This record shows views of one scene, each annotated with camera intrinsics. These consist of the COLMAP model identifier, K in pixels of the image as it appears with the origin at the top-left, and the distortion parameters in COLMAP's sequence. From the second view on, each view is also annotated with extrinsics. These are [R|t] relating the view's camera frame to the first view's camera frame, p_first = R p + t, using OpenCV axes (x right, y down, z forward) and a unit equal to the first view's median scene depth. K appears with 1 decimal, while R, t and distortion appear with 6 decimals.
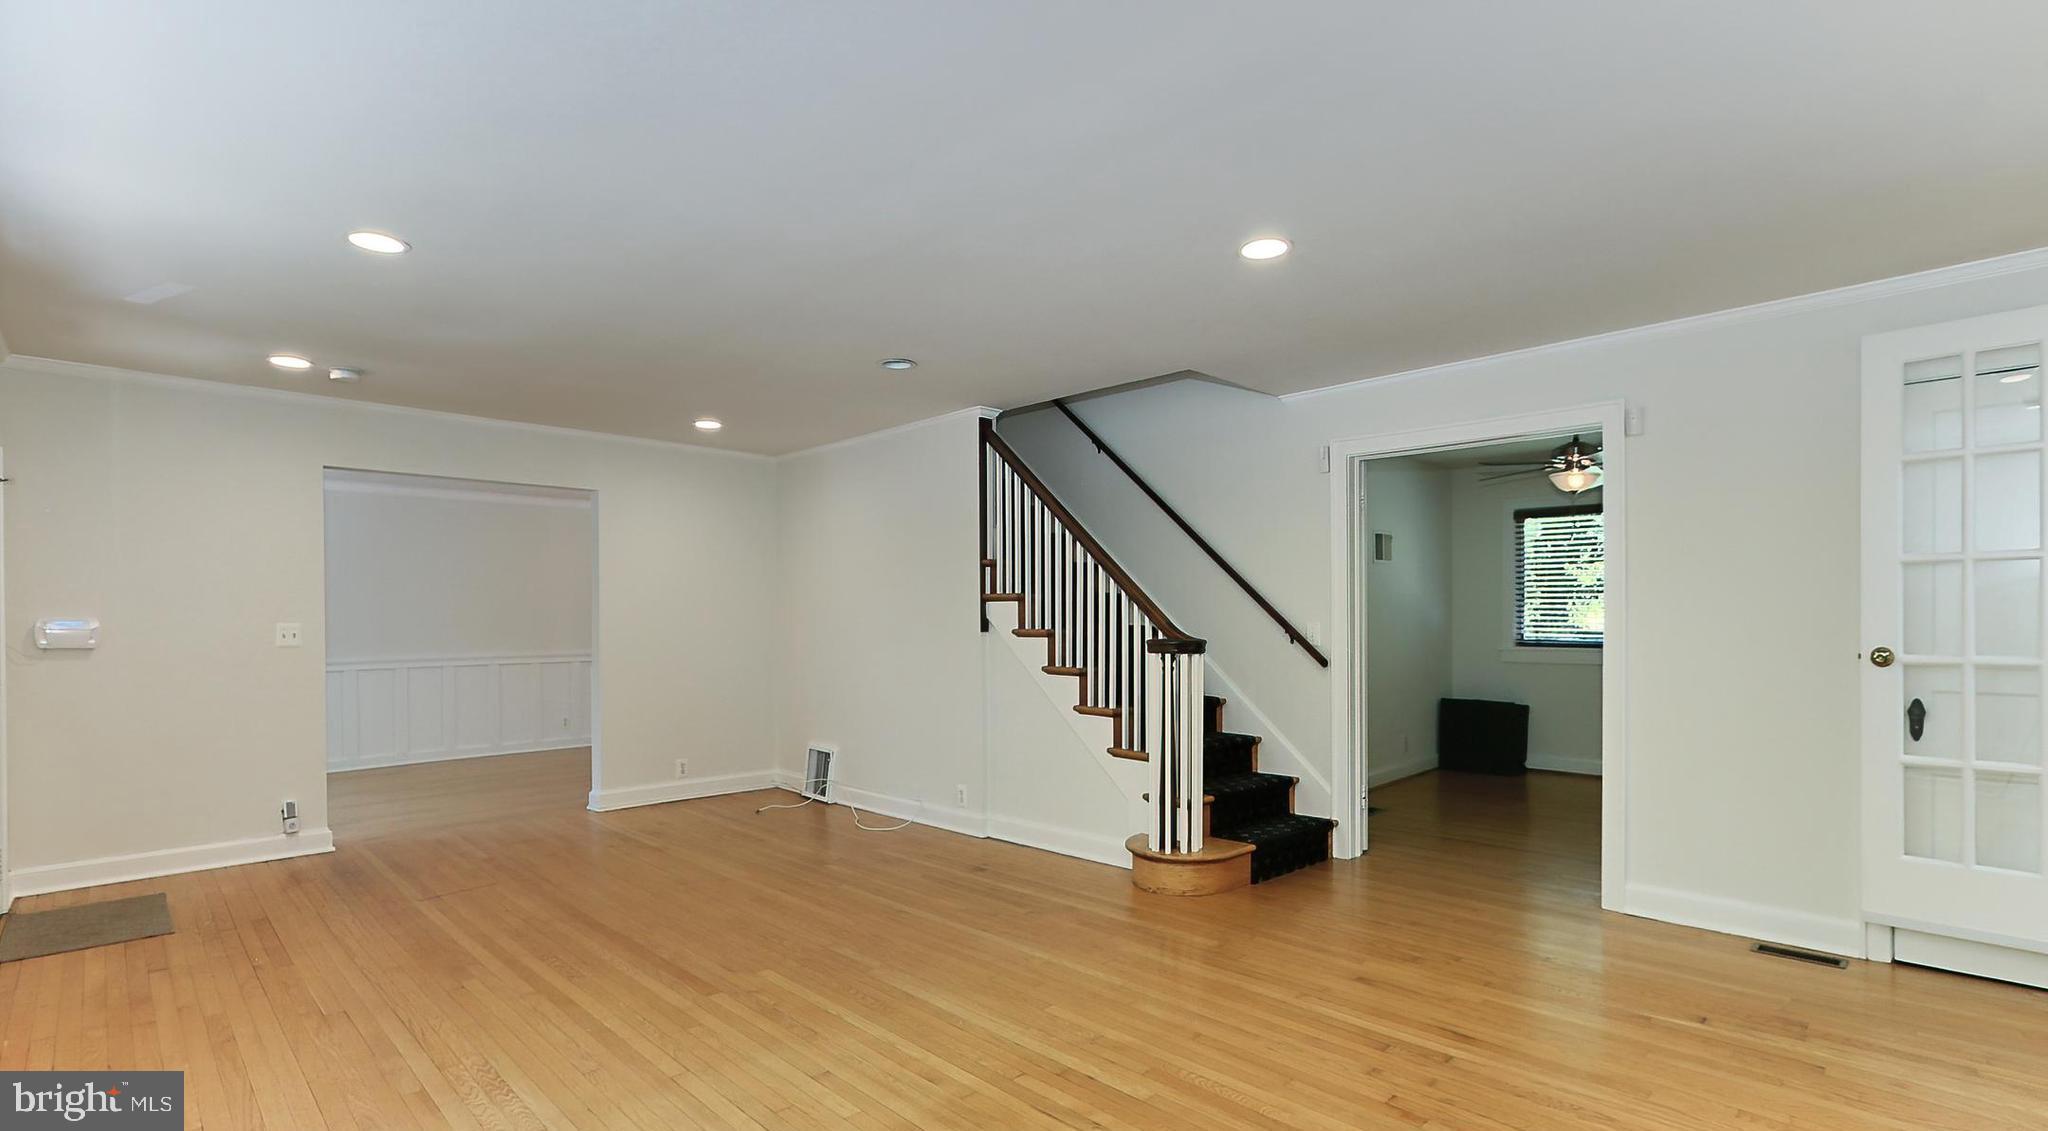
lens RADIAL K [[973.1, 0, 1060.1], [0, 973.1, 620.7], [0, 0, 1]] dist [0.001918, 0.000195]
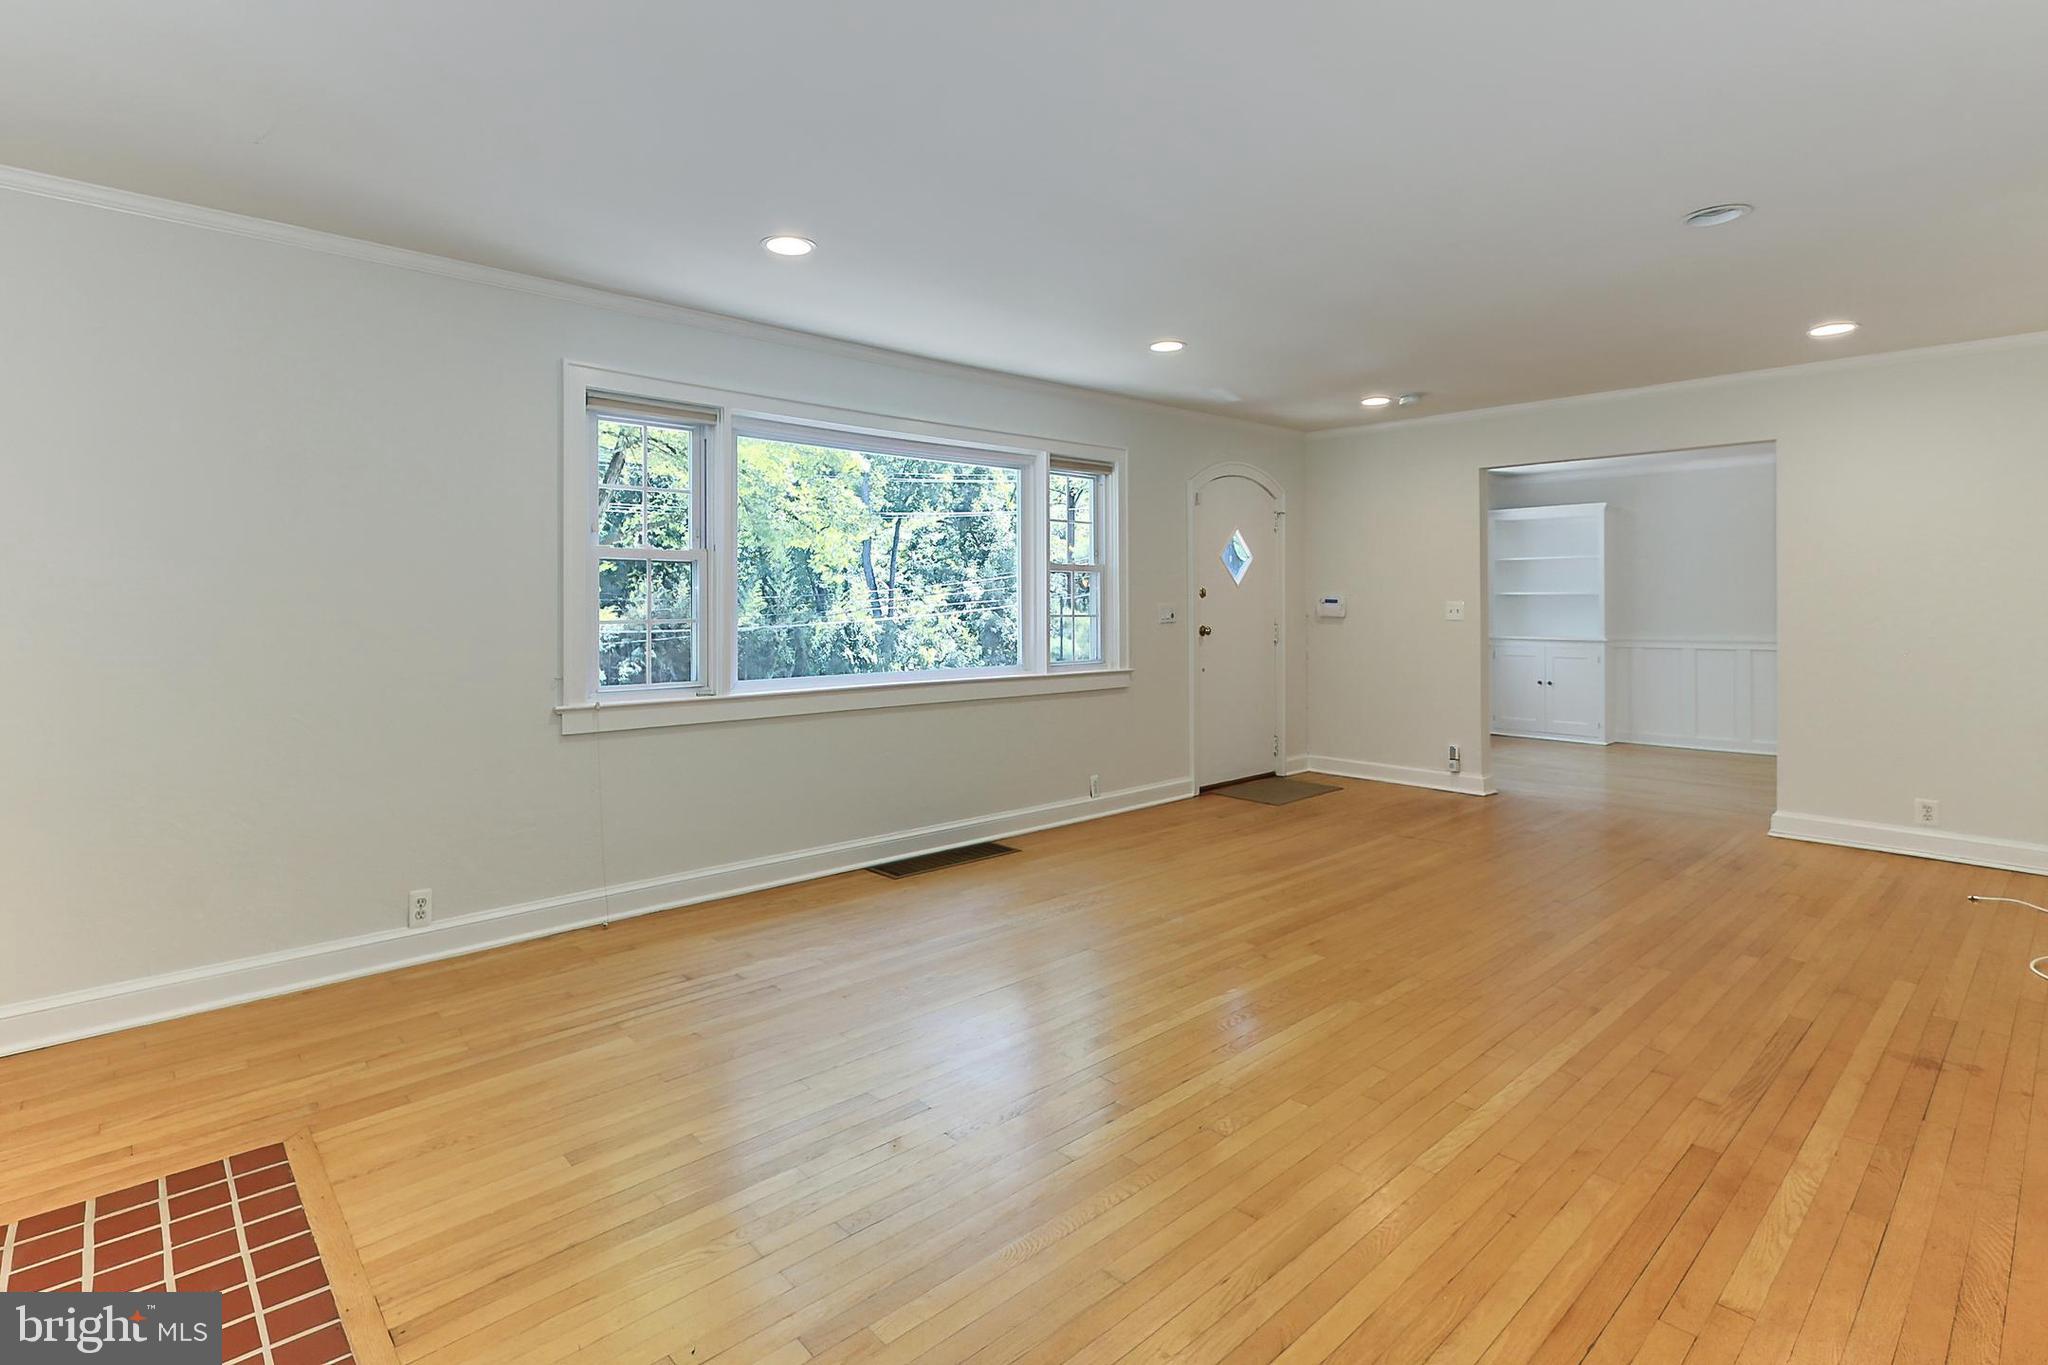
lens RADIAL K [[962.9, 0, 963.6], [0, 962.9, 606.3], [0, 0, 1]] dist [-0.002215, 0.003024]
pose [[-0.086048, 0.011926, -0.996220, 0.520469], [-0.001502, 0.999926, 0.012101, -0.005410], [0.996290, 0.002538, -0.086024, 0.538173]]
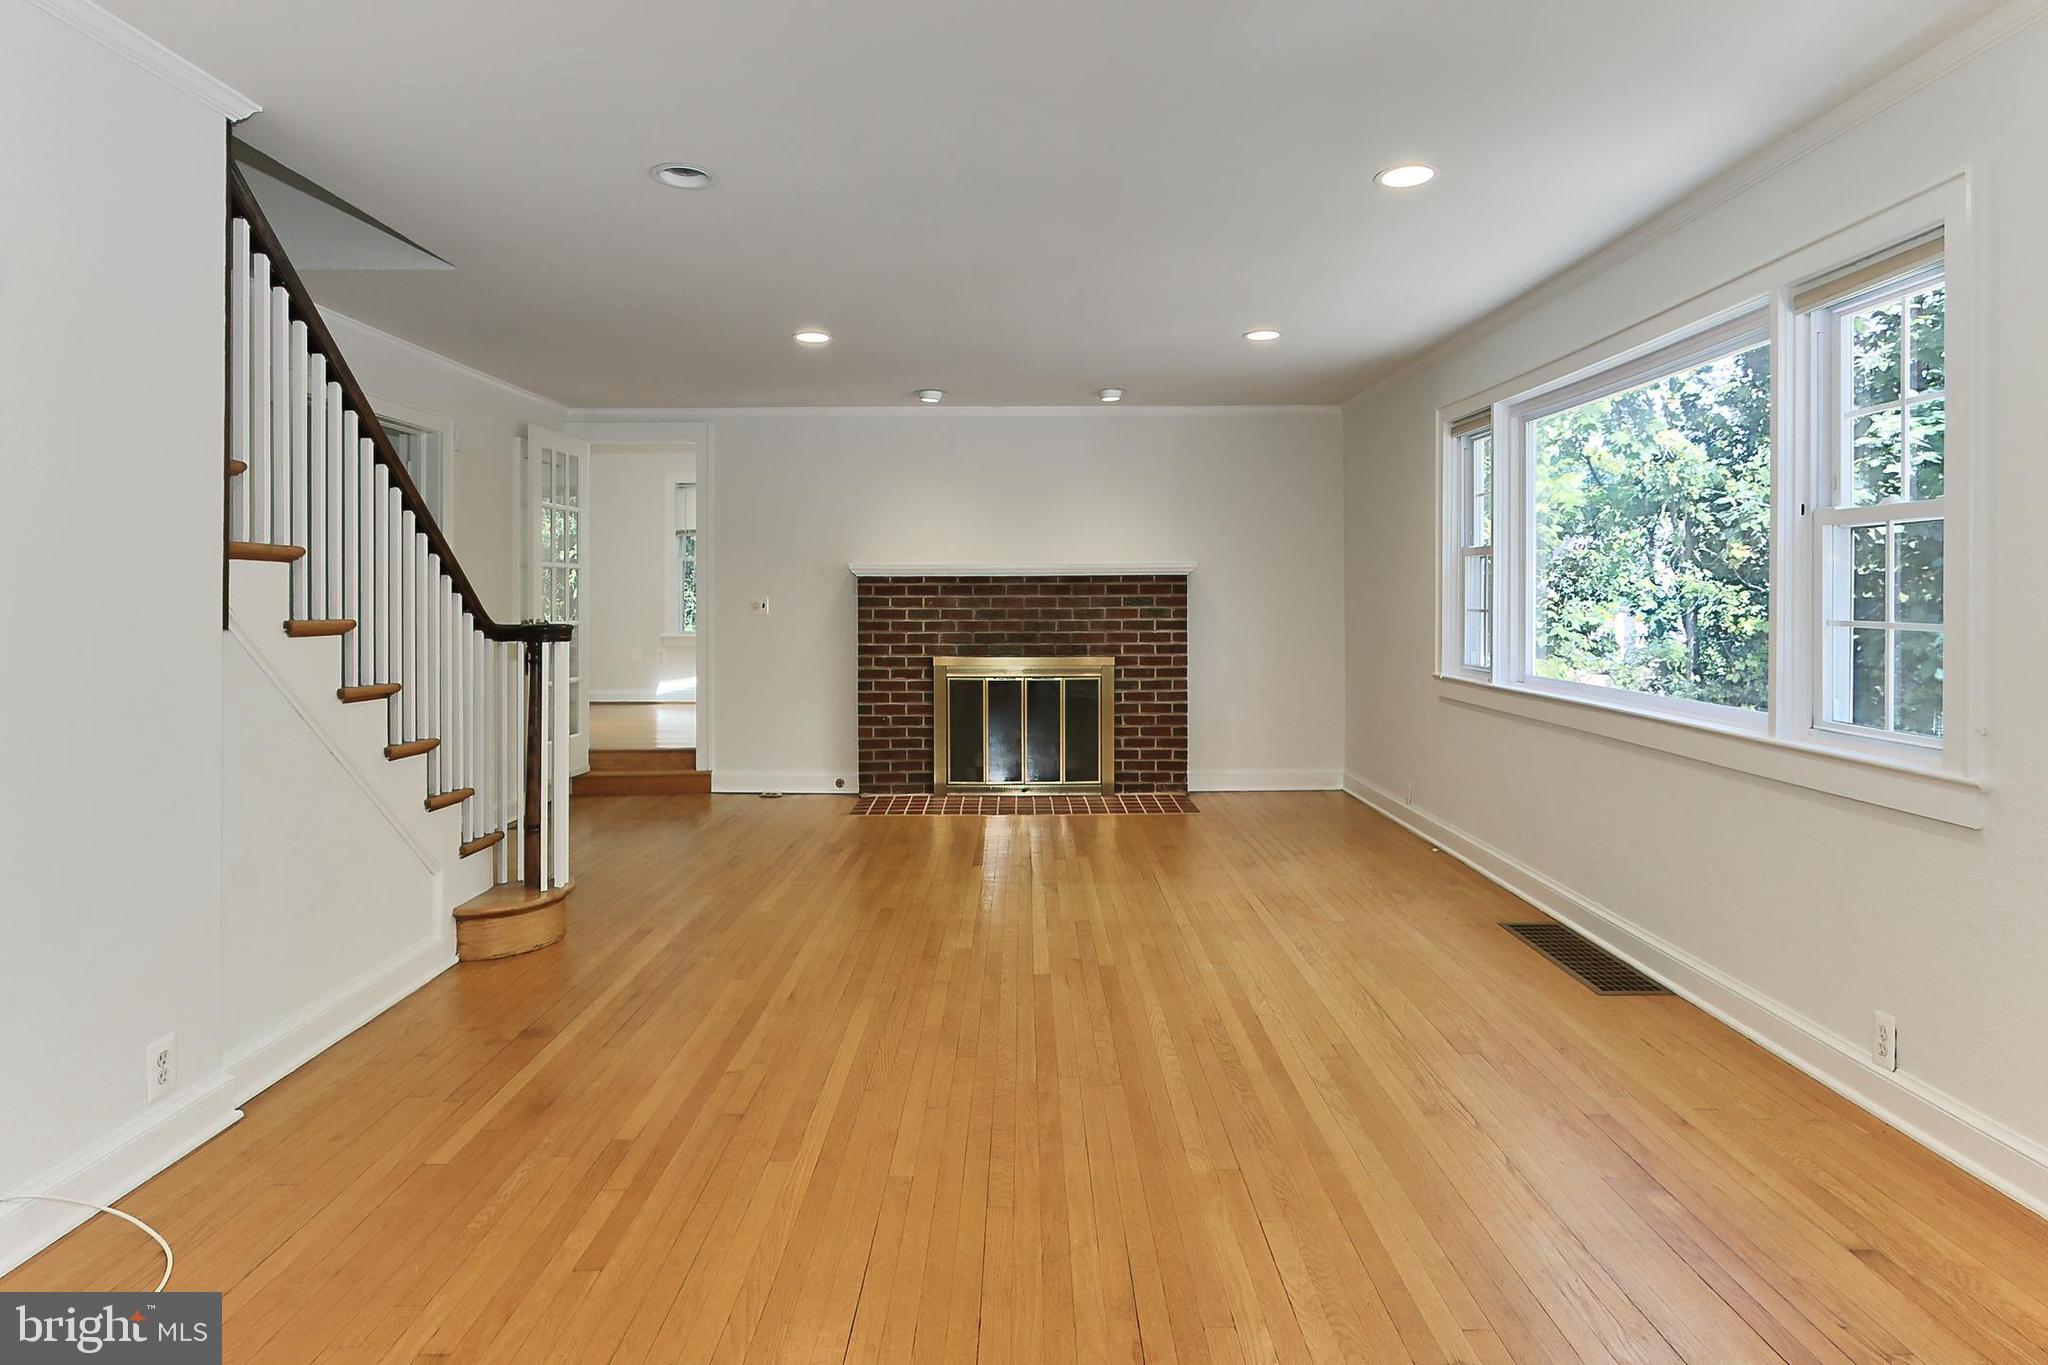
lens RADIAL K [[1132.6, 0, 1008.6], [0, 1132.6, 597.7], [0, 0, 1]] dist [-0.003726, -0.000957]
pose [[-0.697792, 0.006016, 0.716276, -0.795108], [0.009520, 0.999954, 0.000875, 0.000287], [-0.716238, 0.007430, -0.697817, 1.324557]]
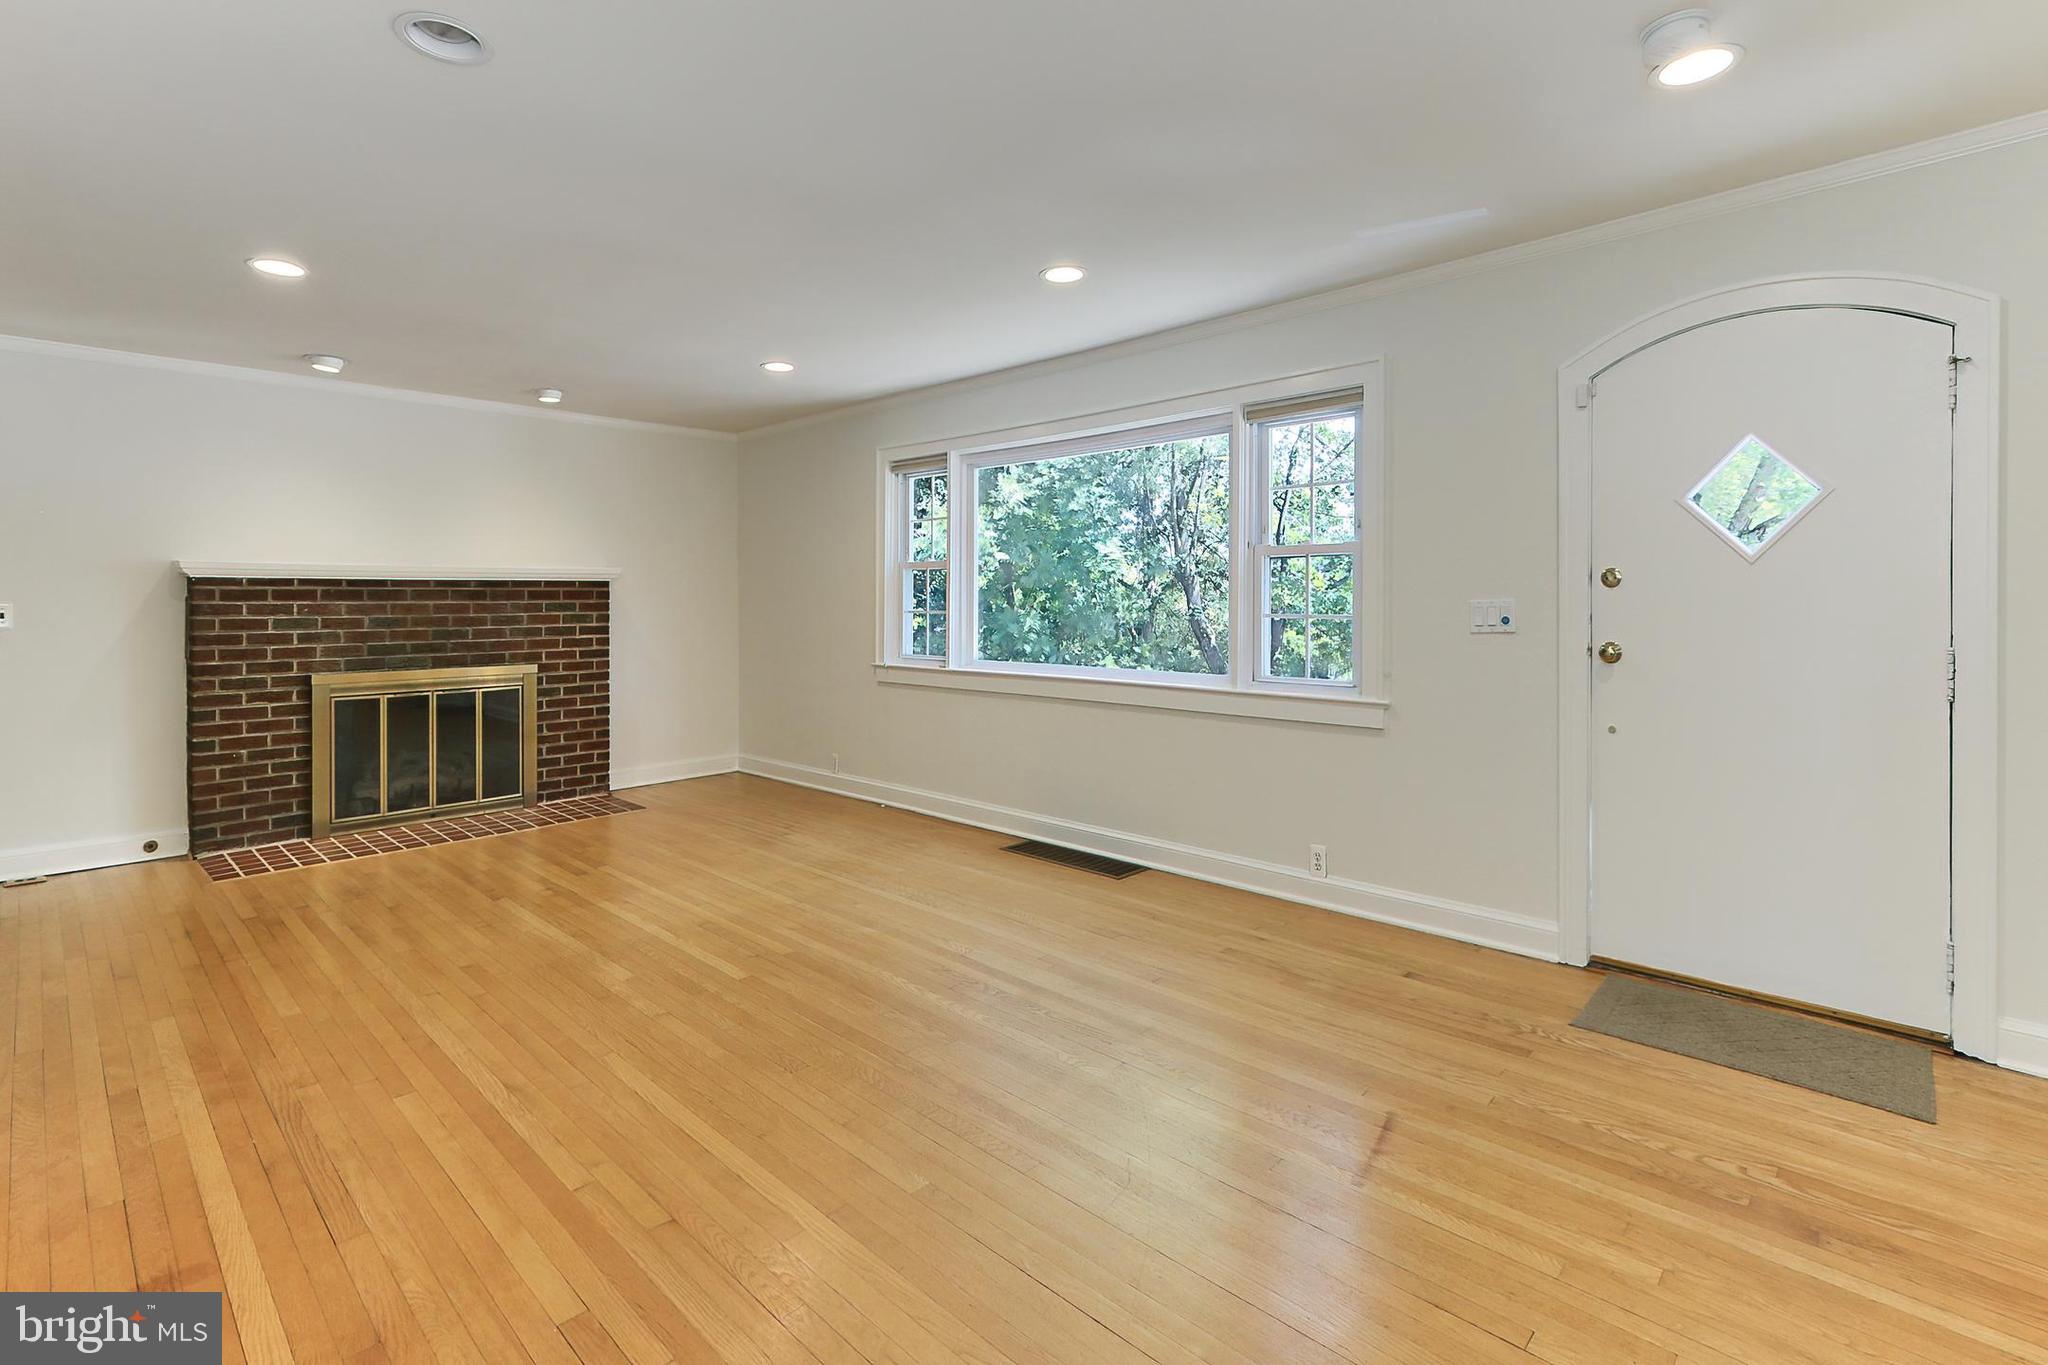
lens RADIAL K [[962.9, 0, 1021.1], [0, 962.9, 607.7], [0, 0, 1]] dist [-0.002215, 0.003024]
pose [[-0.999847, 0.010317, -0.014115, -0.420849], [0.010151, 0.999880, 0.011743, 0.000310], [0.014234, 0.011598, -0.999831, 1.430976]]
